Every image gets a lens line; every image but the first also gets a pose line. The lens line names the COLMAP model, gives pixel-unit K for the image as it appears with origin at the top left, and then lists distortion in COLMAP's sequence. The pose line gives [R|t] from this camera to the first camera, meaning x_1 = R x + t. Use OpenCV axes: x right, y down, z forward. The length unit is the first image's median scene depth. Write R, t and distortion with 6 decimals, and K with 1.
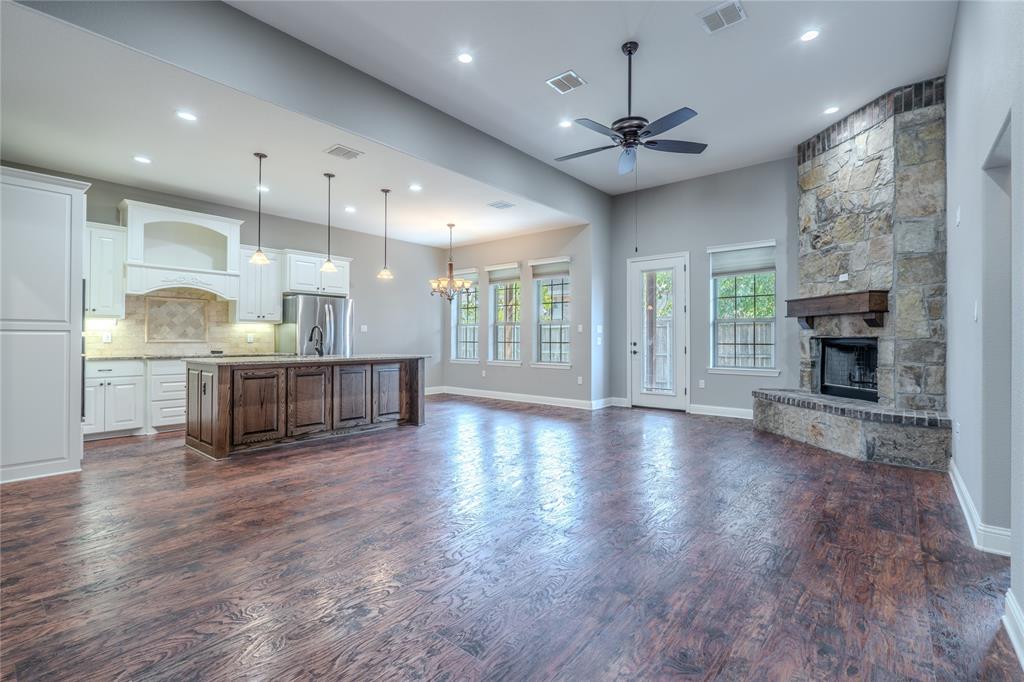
lens RADIAL K [[462.5, 0, 509.7], [0, 462.5, 337.9], [0, 0, 1]] dist [-0.005499, 0.000429]
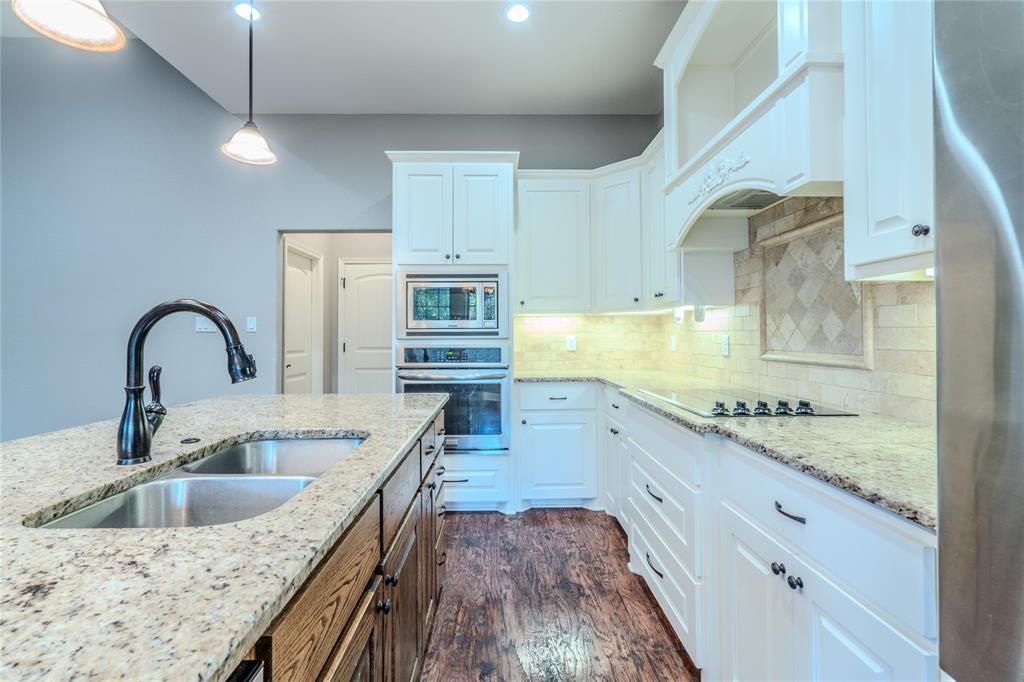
lens RADIAL K [[462.5, 0, 509.7], [0, 462.5, 337.9], [0, 0, 1]] dist [-0.005499, 0.000429]
pose [[-0.750035, 0.004415, -0.661384, -0.374915], [0.005720, 0.999984, 0.000189, -0.009749], [0.661374, -0.003641, -0.750048, 1.185132]]
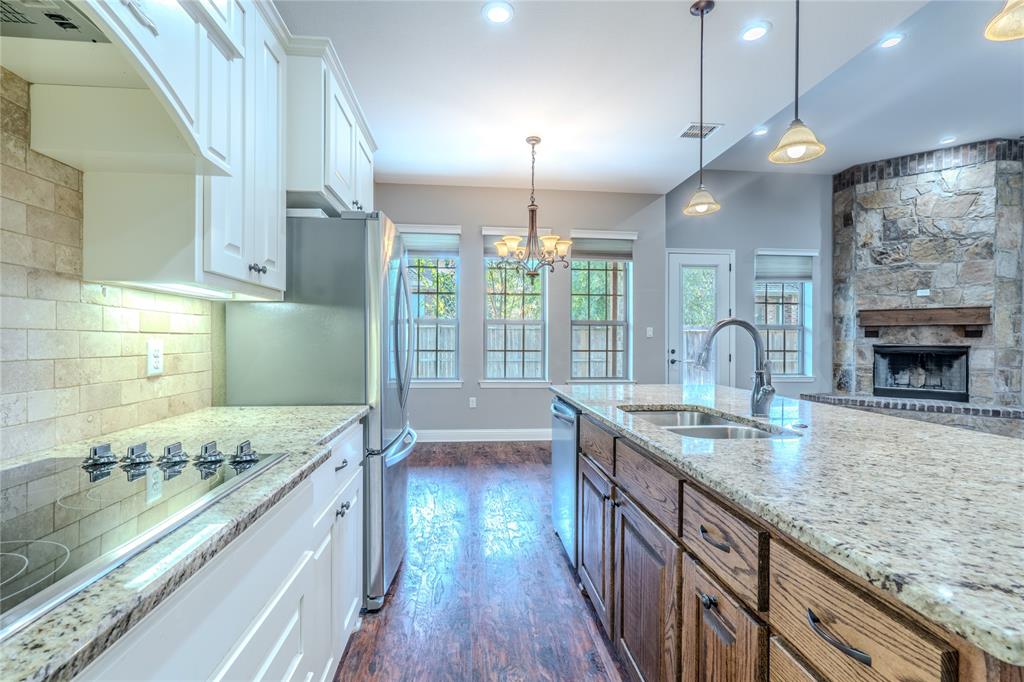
lens RADIAL K [[459.4, 0, 509.8], [0, 459.4, 340.5], [0, 0, 1]] dist [-0.002198, 0.000004]
pose [[0.697767, 0.000929, 0.716324, -0.716099], [-0.005733, 0.999974, 0.004288, -0.011623], [-0.716302, -0.007098, 0.697754, 0.855357]]
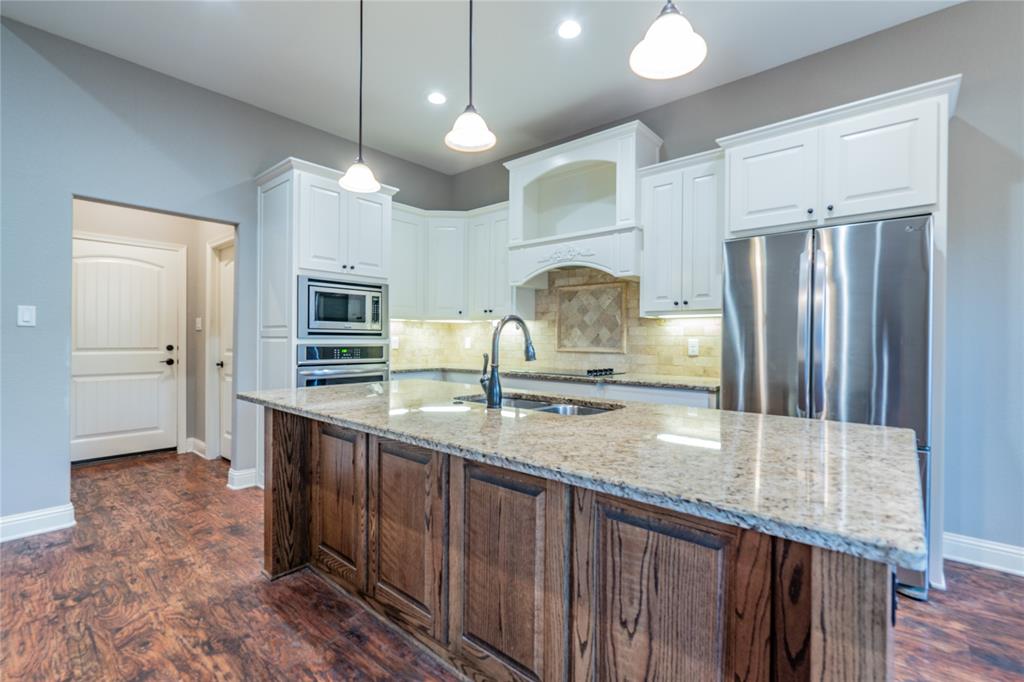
lens RADIAL K [[459.4, 0, 509.8], [0, 459.4, 340.5], [0, 0, 1]] dist [-0.002198, 0.000004]
pose [[-0.018327, 0.002368, -0.999829, -0.069187], [-0.004203, 0.999988, 0.002446, -0.008654], [0.999823, 0.004247, -0.018316, 0.963866]]
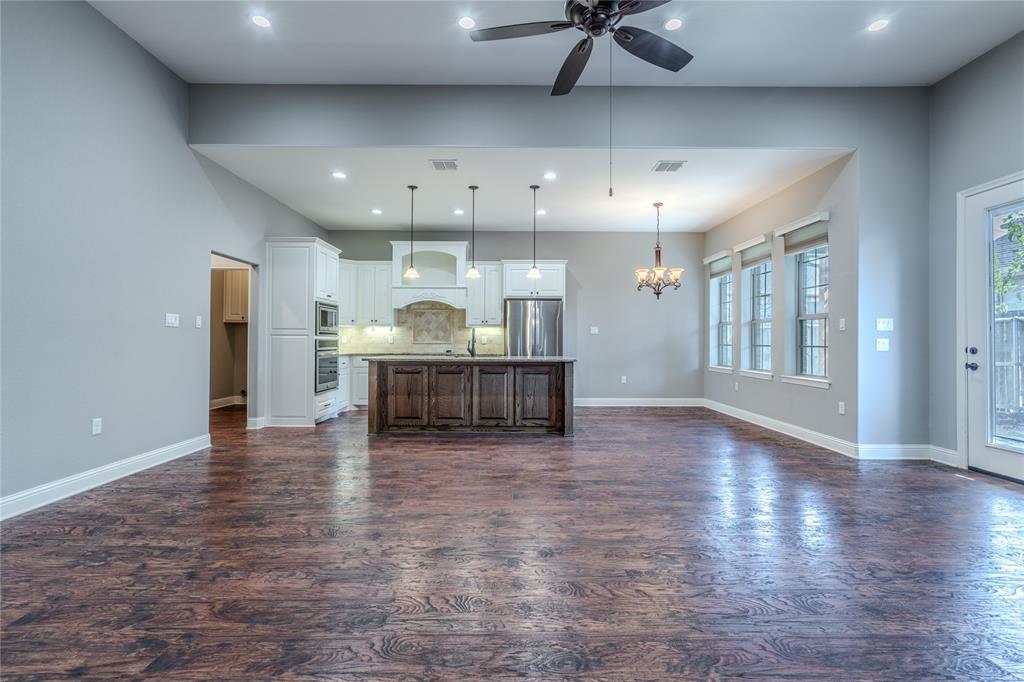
lens RADIAL K [[462.5, 0, 509.7], [0, 462.5, 337.9], [0, 0, 1]] dist [-0.005499, 0.000429]
pose [[0.645750, -0.005106, -0.763532, 0.446314], [-0.000664, 0.999974, -0.007249, 0.003906], [0.763549, 0.005188, 0.645729, 0.349002]]
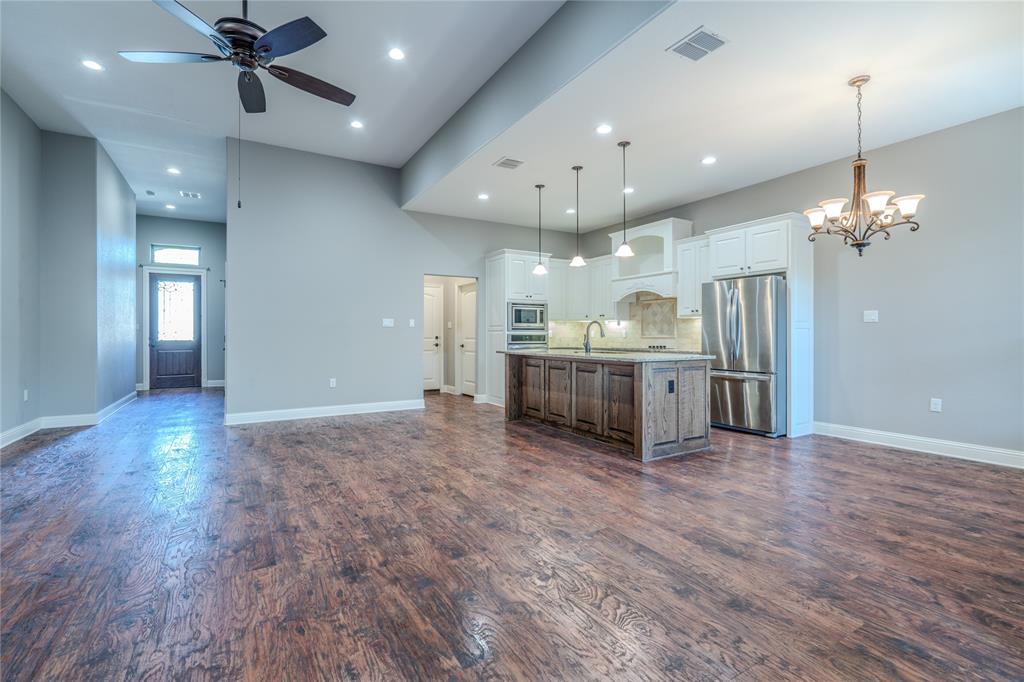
lens RADIAL K [[462.5, 0, 509.7], [0, 462.5, 337.9], [0, 0, 1]] dist [-0.005499, 0.000429]
pose [[-0.328019, 0.004234, -0.944662, 0.542861], [0.003166, 0.999989, 0.003383, 0.005149], [0.944666, -0.001881, -0.328029, 1.104361]]
